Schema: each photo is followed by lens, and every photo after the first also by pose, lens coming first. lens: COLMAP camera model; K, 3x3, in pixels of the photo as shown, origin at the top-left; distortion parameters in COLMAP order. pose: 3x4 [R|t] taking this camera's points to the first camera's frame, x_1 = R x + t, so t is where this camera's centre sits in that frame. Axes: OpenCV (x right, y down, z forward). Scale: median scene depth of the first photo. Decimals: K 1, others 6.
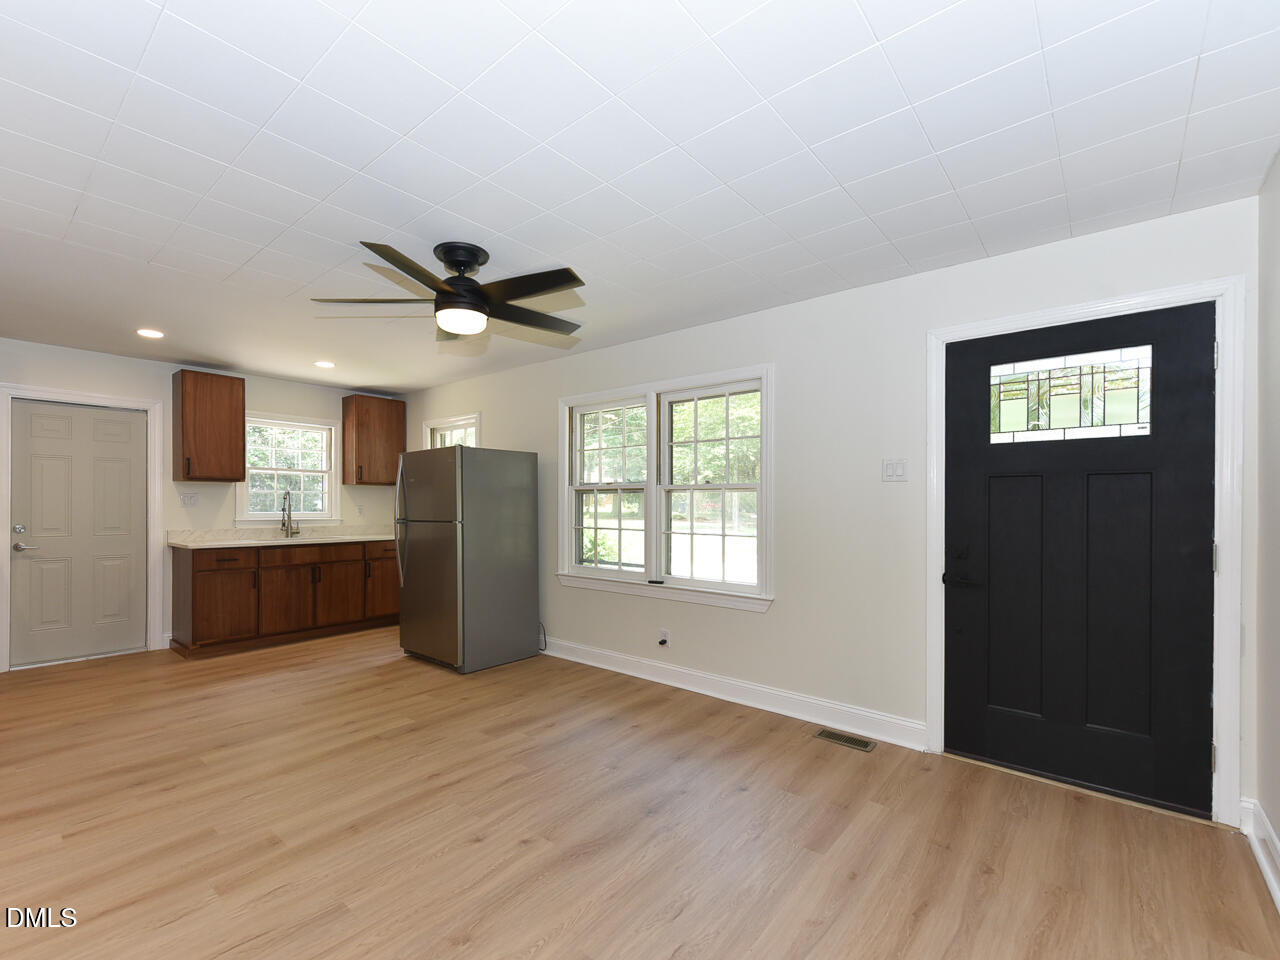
lens RADIAL K [[587.6, 0, 626.3], [0, 587.6, 506.9], [0, 0, 1]] dist [0.000599, 0.000071]
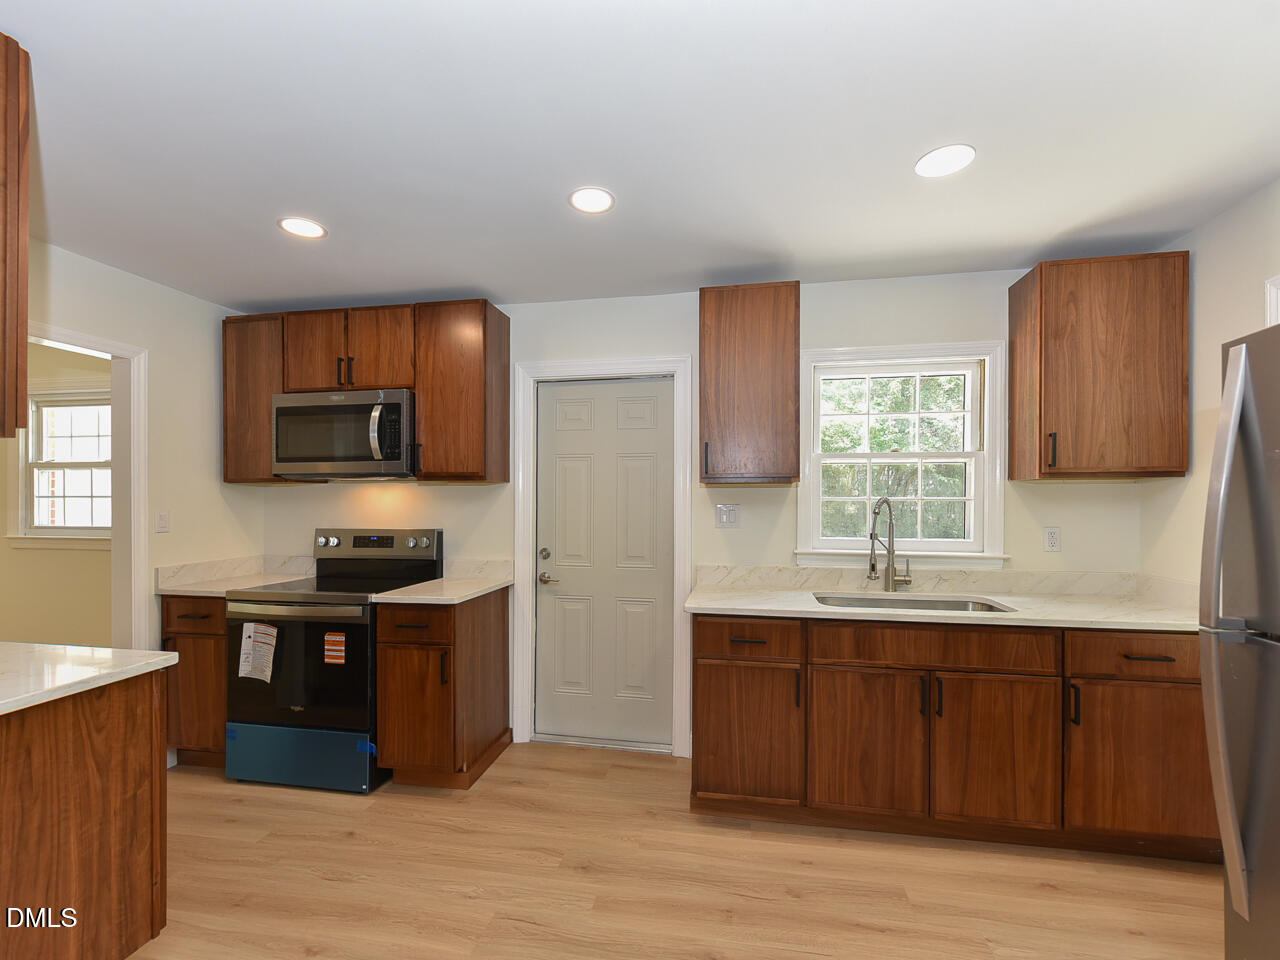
lens RADIAL K [[587.6, 0, 626.3], [0, 587.6, 506.9], [0, 0, 1]] dist [0.000599, 0.000071]
pose [[0.488147, 0.004540, -0.872750, -0.251712], [0.000360, 0.999985, 0.005403, -0.021786], [0.872761, -0.002952, 0.488138, 0.567696]]
